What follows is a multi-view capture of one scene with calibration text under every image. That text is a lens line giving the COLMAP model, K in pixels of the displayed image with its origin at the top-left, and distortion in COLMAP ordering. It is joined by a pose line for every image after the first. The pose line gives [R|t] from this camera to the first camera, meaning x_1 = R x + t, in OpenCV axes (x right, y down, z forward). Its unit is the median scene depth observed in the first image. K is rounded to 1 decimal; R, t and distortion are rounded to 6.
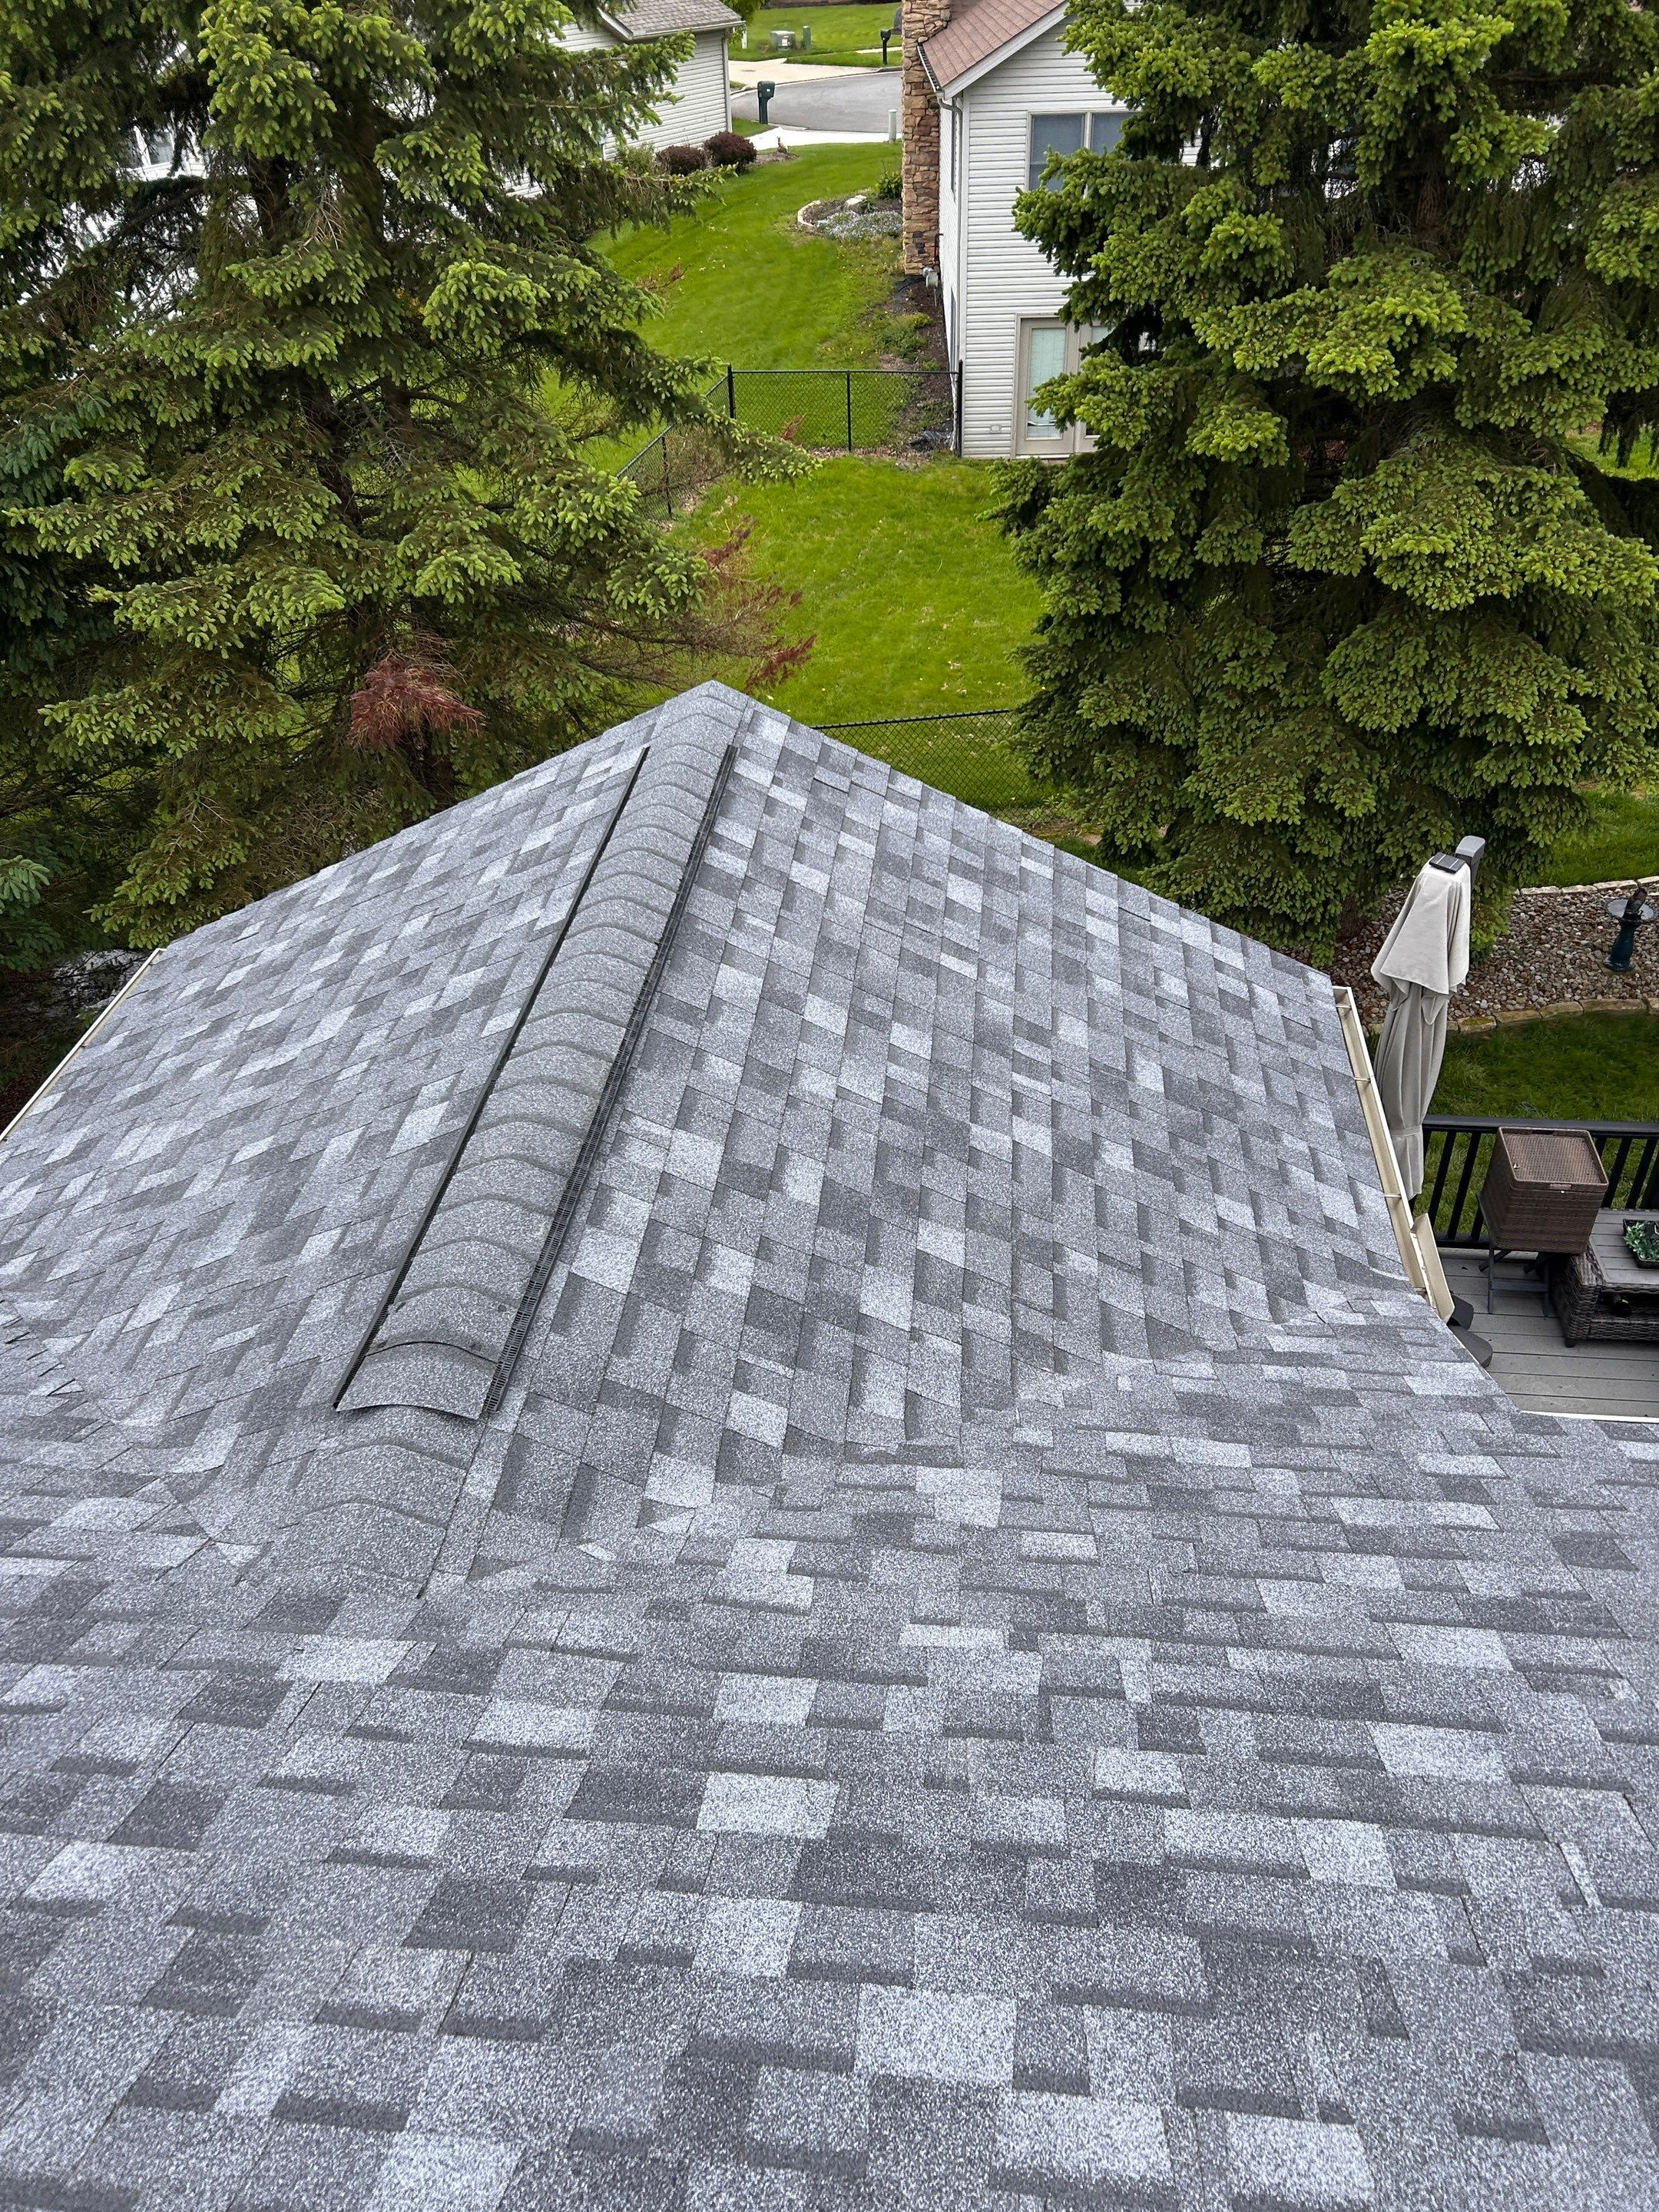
lens RADIAL K [[1650.0, 0, 829.5], [0, 1650.0, 1106.0], [0, 0, 1]] dist [0.053712, -0.067649]
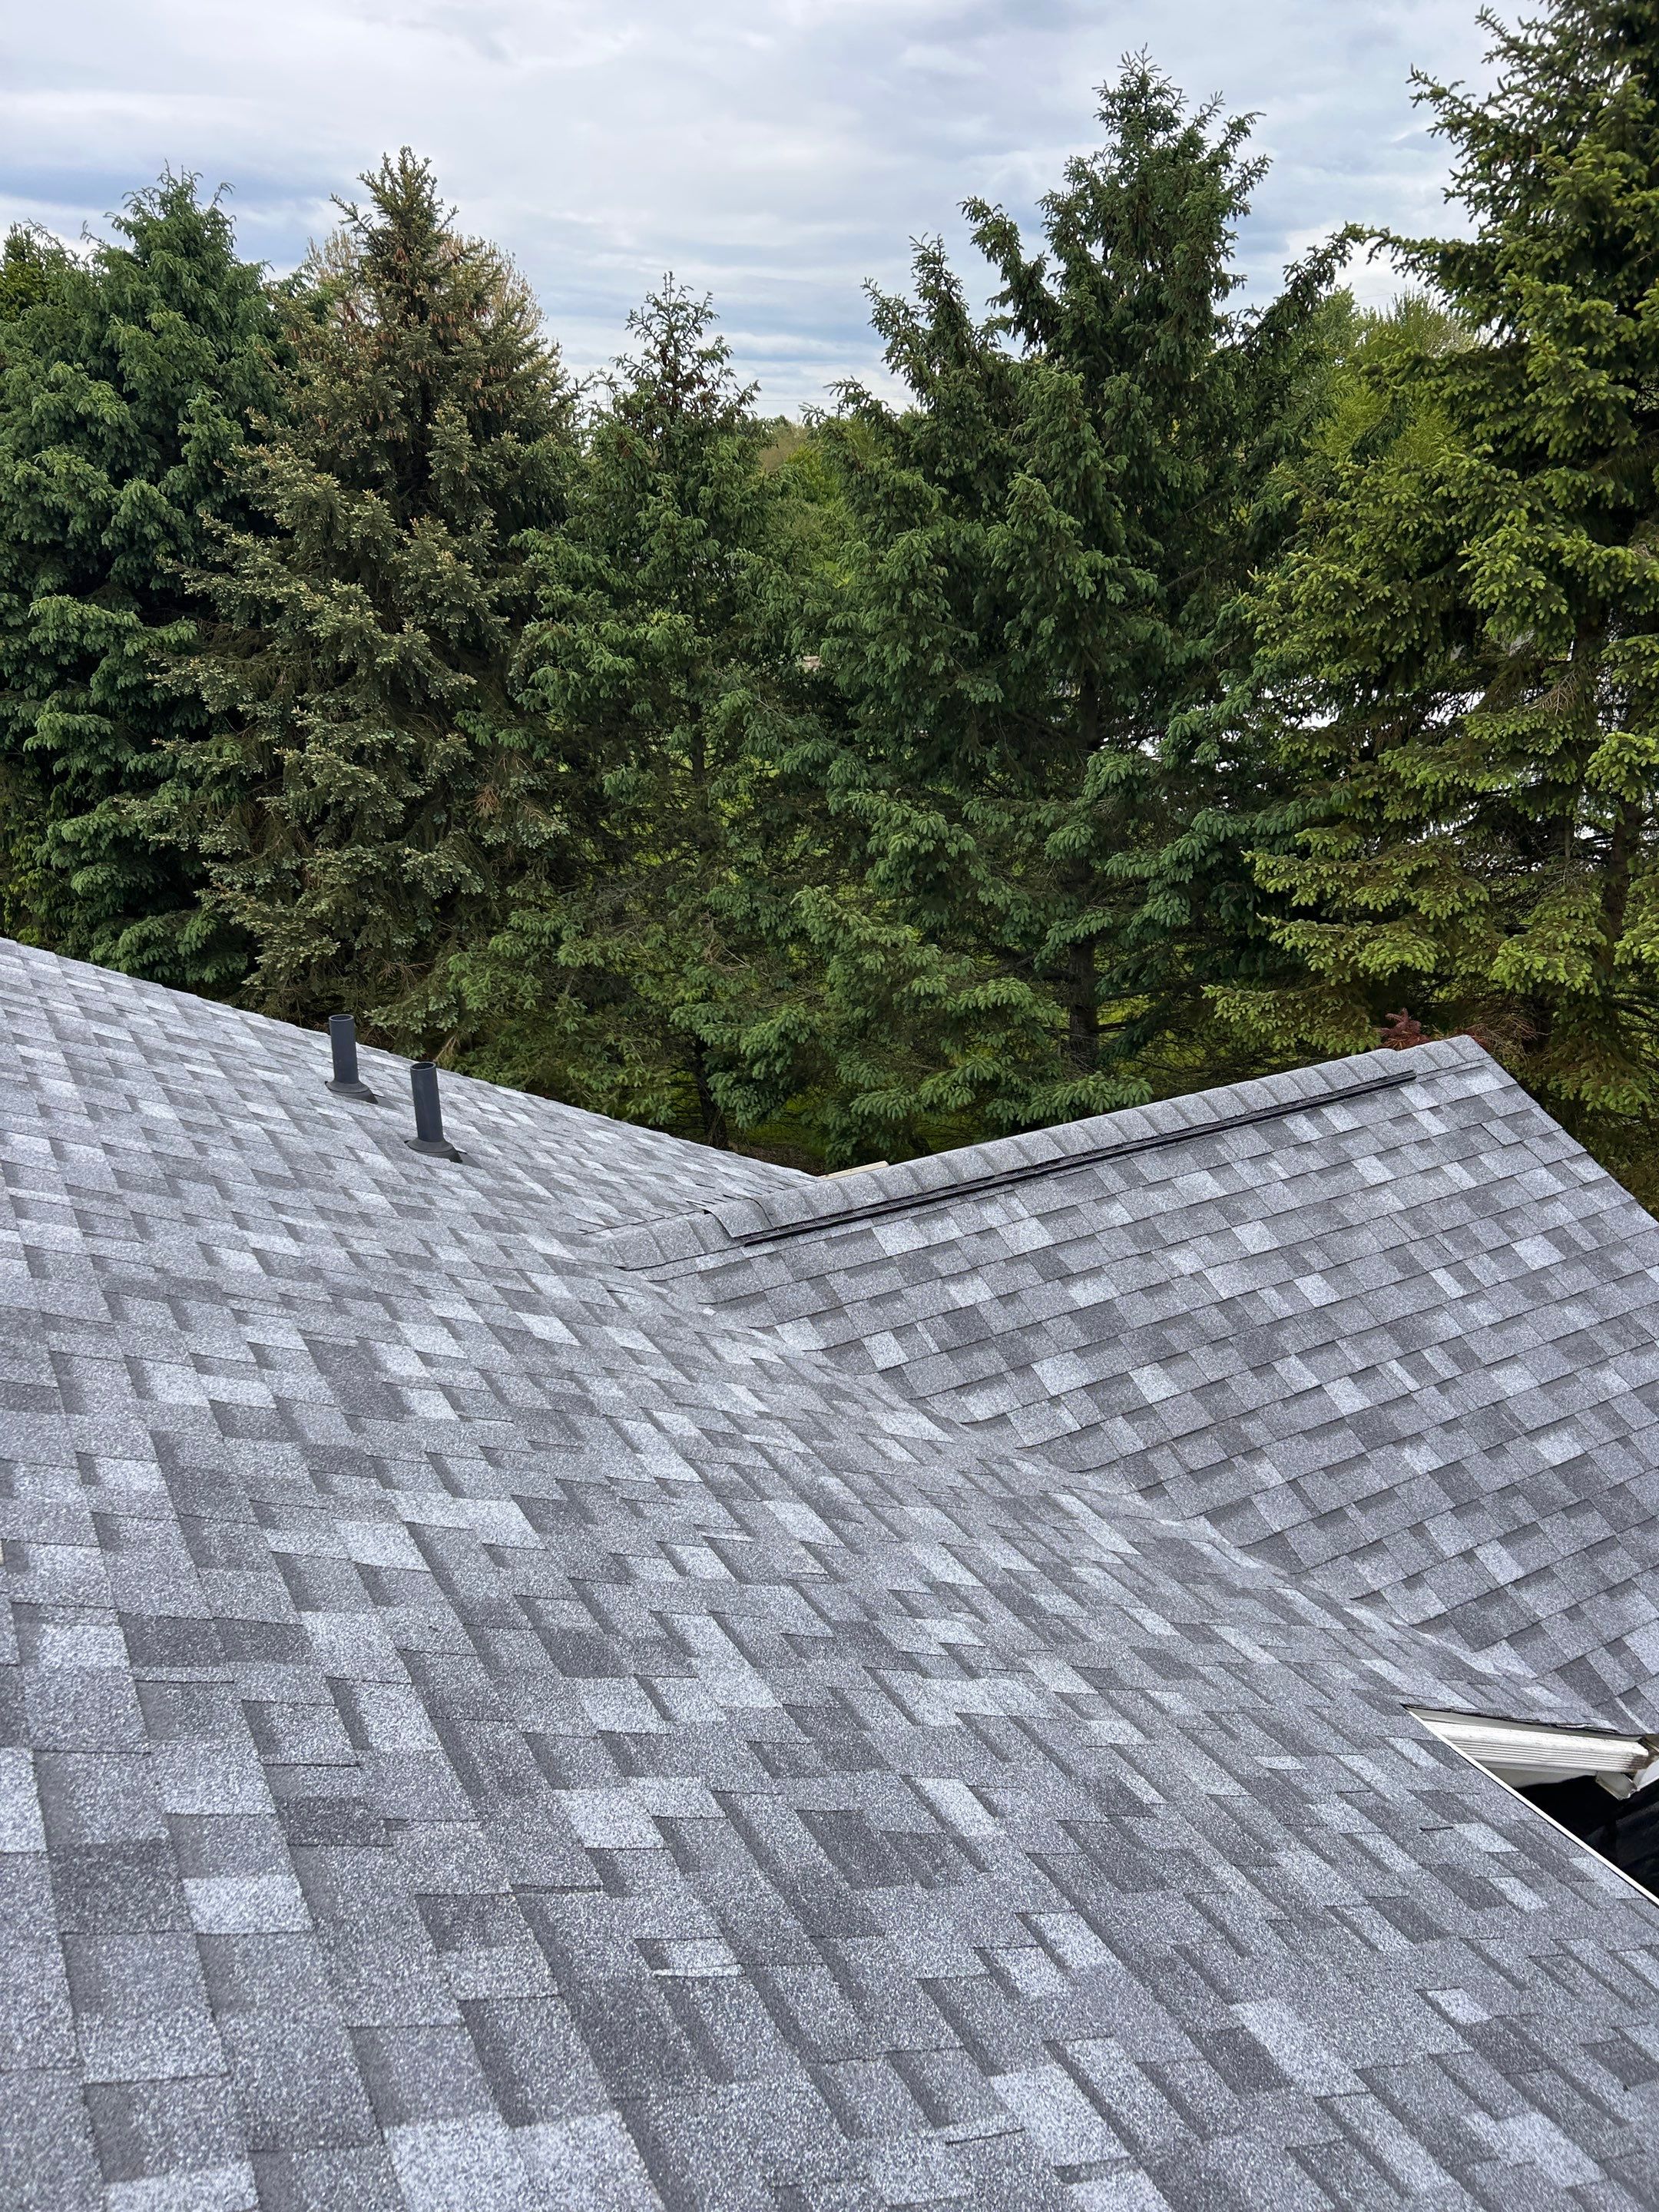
lens RADIAL K [[1650.0, 0, 829.5], [0, 1650.0, 1106.0], [0, 0, 1]] dist [0.053712, -0.067649]
pose [[0.564641, 0.292152, -0.771899, 0.753264], [-0.480014, 0.877051, -0.019177, 0.036055], [0.671392, 0.381351, 0.635456, -0.047904]]
